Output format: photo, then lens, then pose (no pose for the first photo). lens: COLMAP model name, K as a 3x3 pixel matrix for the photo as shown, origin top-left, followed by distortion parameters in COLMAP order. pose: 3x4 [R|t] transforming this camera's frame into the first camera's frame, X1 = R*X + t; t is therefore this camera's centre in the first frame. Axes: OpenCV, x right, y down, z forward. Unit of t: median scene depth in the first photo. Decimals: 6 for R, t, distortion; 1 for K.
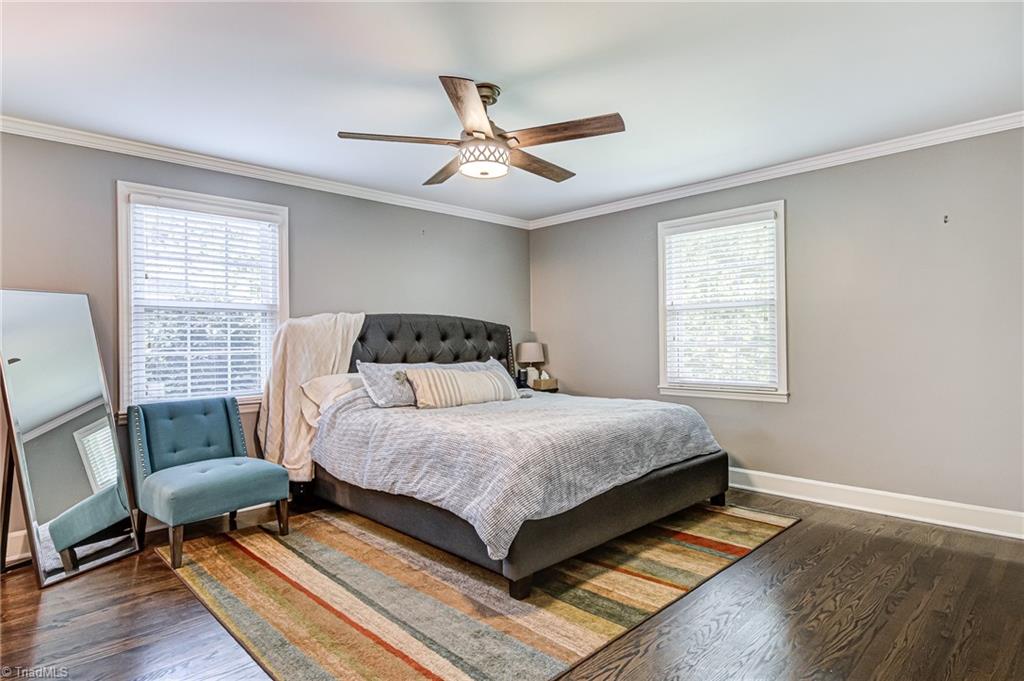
lens RADIAL K [[539.1, 0, 515.5], [0, 539.1, 342.7], [0, 0, 1]] dist [-0.000884, -0.012450]
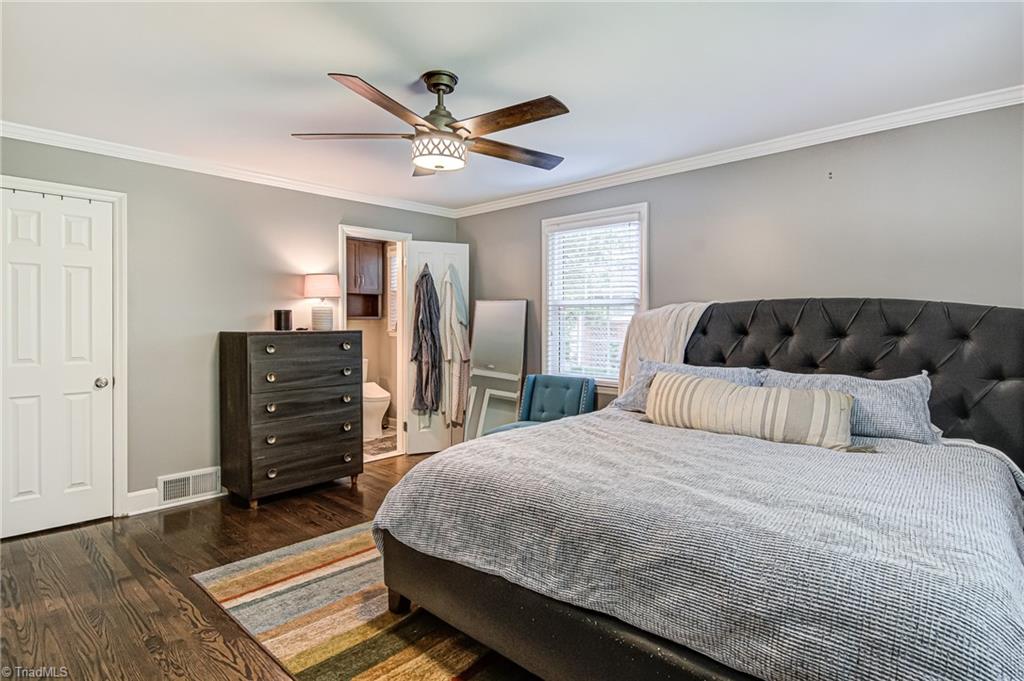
lens RADIAL K [[539.1, 0, 515.4], [0, 539.1, 330.8], [0, 0, 1]] dist [-0.000884, -0.012450]
pose [[0.056258, 0.022716, -0.998158, 0.714319], [-0.003550, 0.999739, 0.022552, -0.036445], [0.998410, 0.002274, 0.056324, 0.850304]]
